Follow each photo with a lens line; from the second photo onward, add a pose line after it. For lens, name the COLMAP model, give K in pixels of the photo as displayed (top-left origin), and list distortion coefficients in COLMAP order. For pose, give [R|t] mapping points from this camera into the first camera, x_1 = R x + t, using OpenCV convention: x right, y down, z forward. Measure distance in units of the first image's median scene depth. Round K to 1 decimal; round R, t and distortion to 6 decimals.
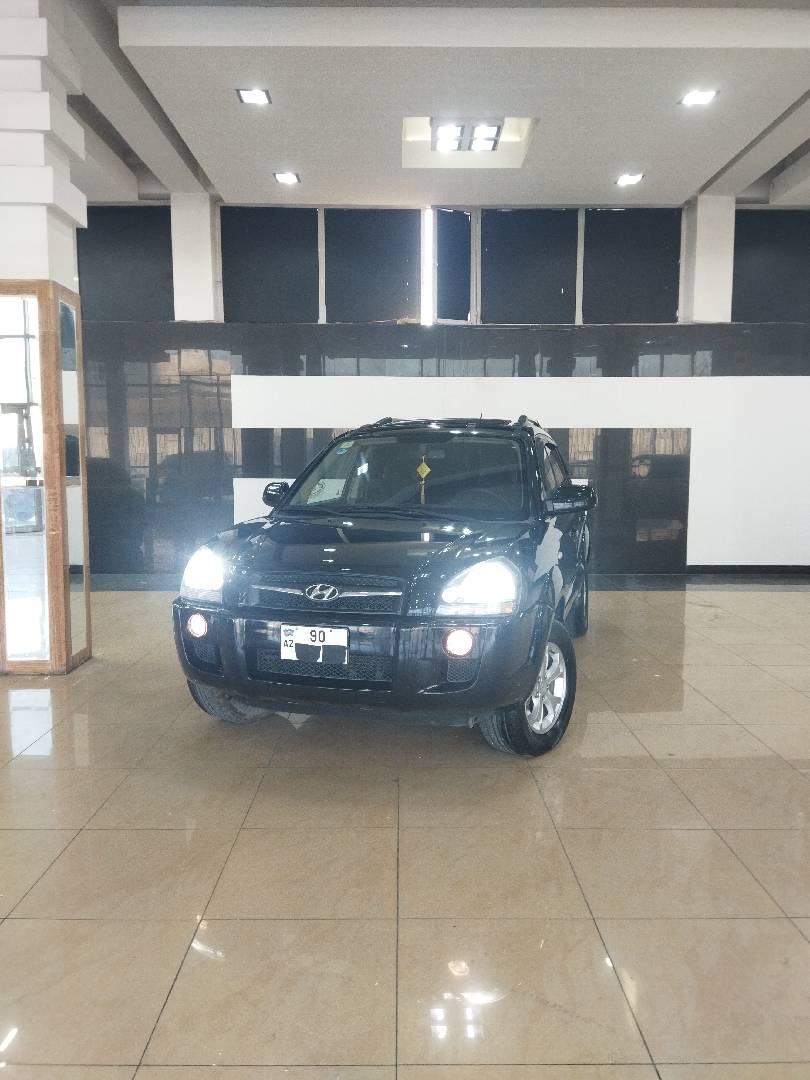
lens RADIAL K [[810.9, 0, 410.7], [0, 810.9, 535.0], [0, 0, 1]] dist [0.131621, -0.157934]
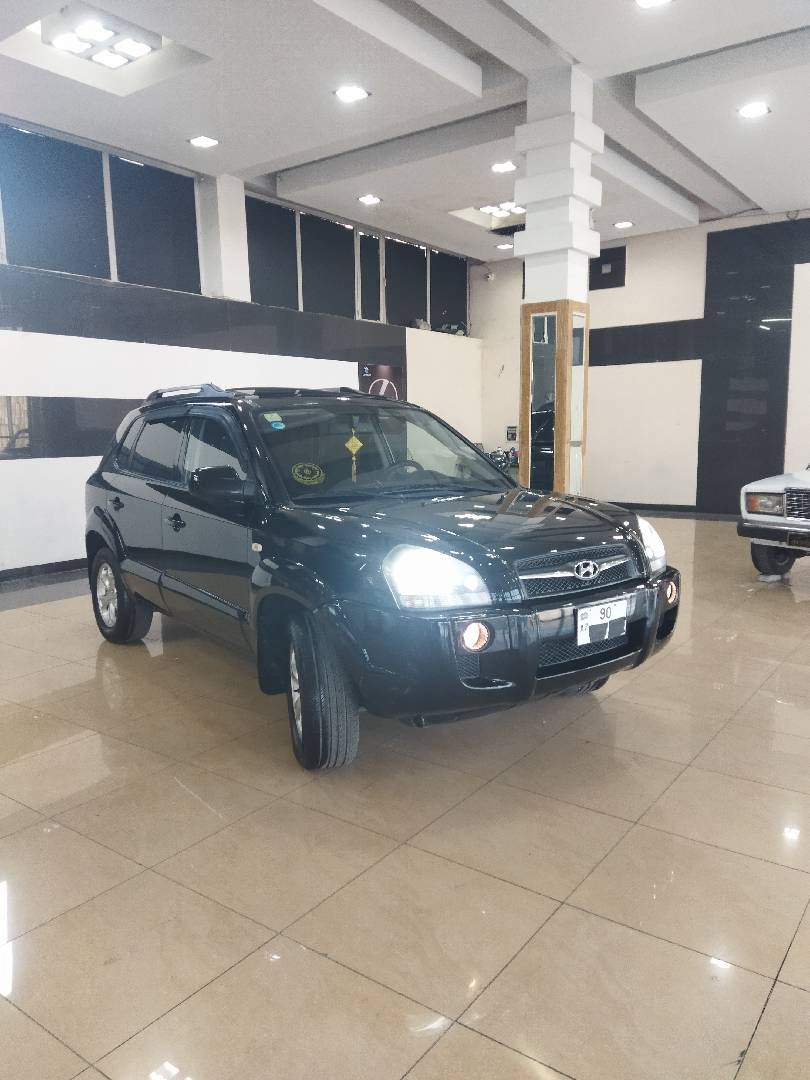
lens RADIAL K [[807.3, 0, 405.0], [0, 807.3, 540.0], [0, 0, 1]] dist [0.104660, -0.139596]
pose [[0.602671, -0.119118, 0.789049, -0.531688], [0.087684, 0.992694, 0.082889, -0.033992], [-0.793158, 0.019232, 0.608713, 0.310135]]
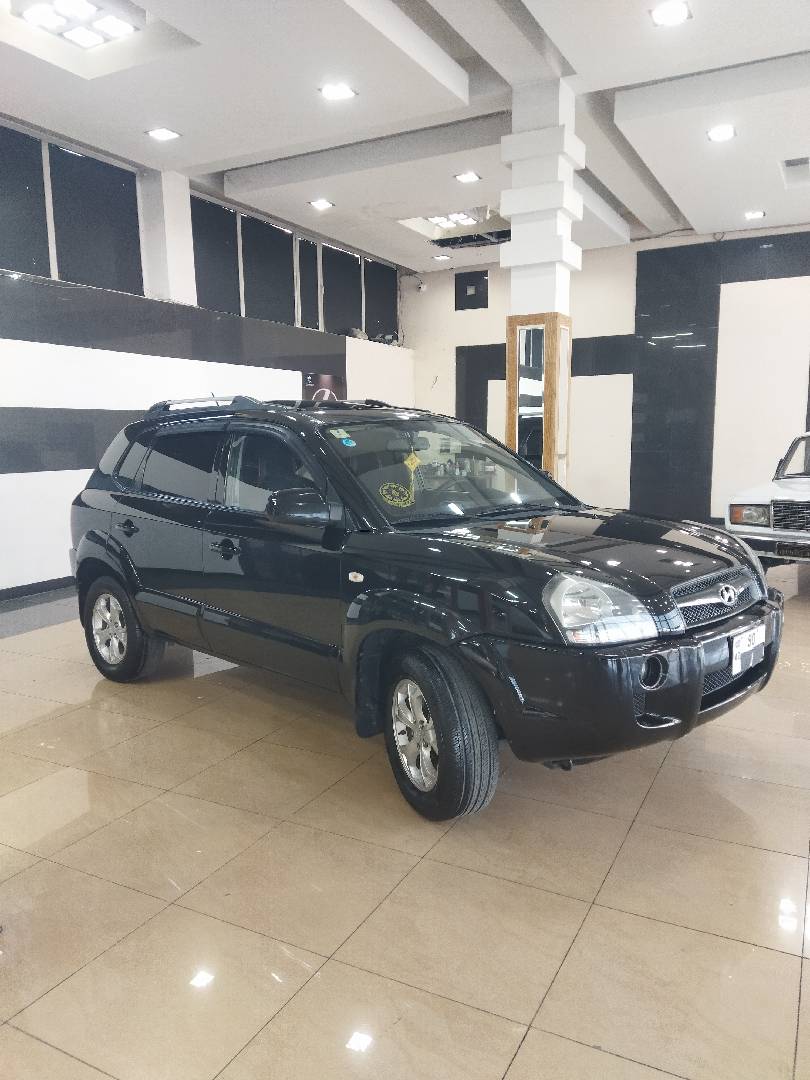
lens RADIAL K [[807.3, 0, 405.0], [0, 807.3, 540.0], [0, 0, 1]] dist [0.104660, -0.139596]
pose [[0.475697, -0.120326, 0.871341, -0.578365], [0.093832, 0.991889, 0.085747, -0.055771], [-0.874590, 0.040970, 0.483129, 0.463197]]
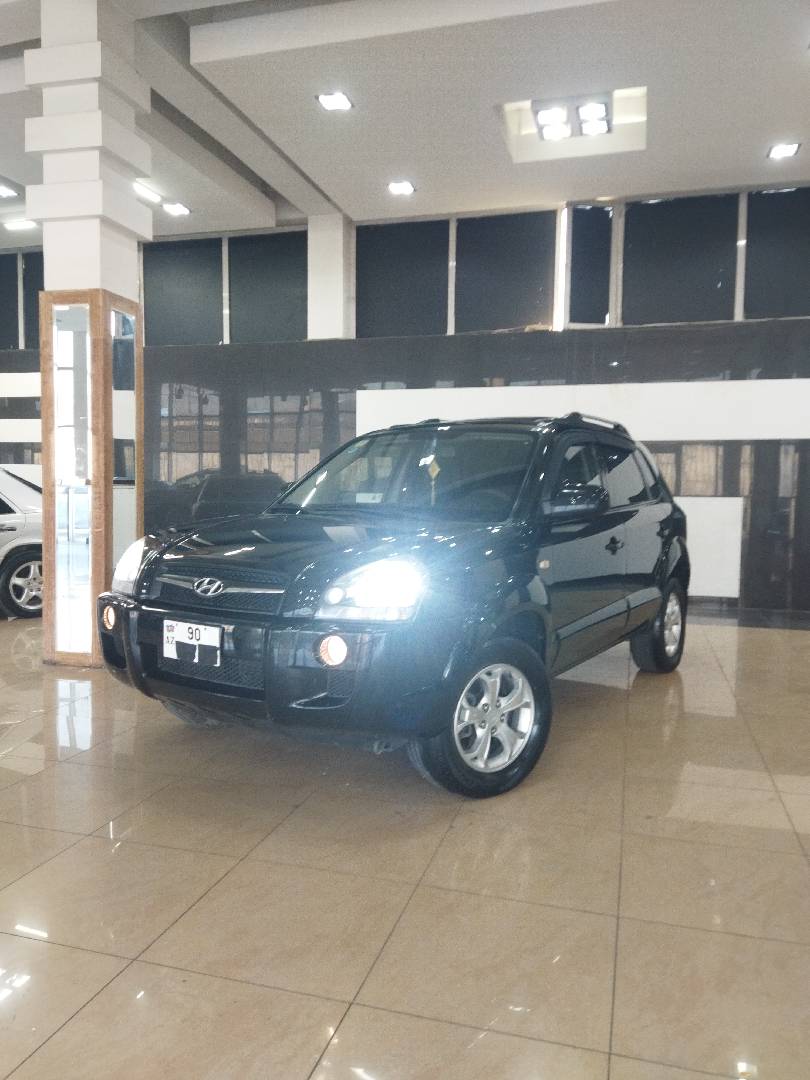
lens RADIAL K [[807.3, 0, 405.0], [0, 807.3, 540.0], [0, 0, 1]] dist [0.104660, -0.139596]
pose [[0.956025, 0.026850, -0.292054, 0.192929], [-0.036293, 0.998977, -0.026962, 0.018791], [0.291032, 0.036376, 0.956022, 0.104936]]
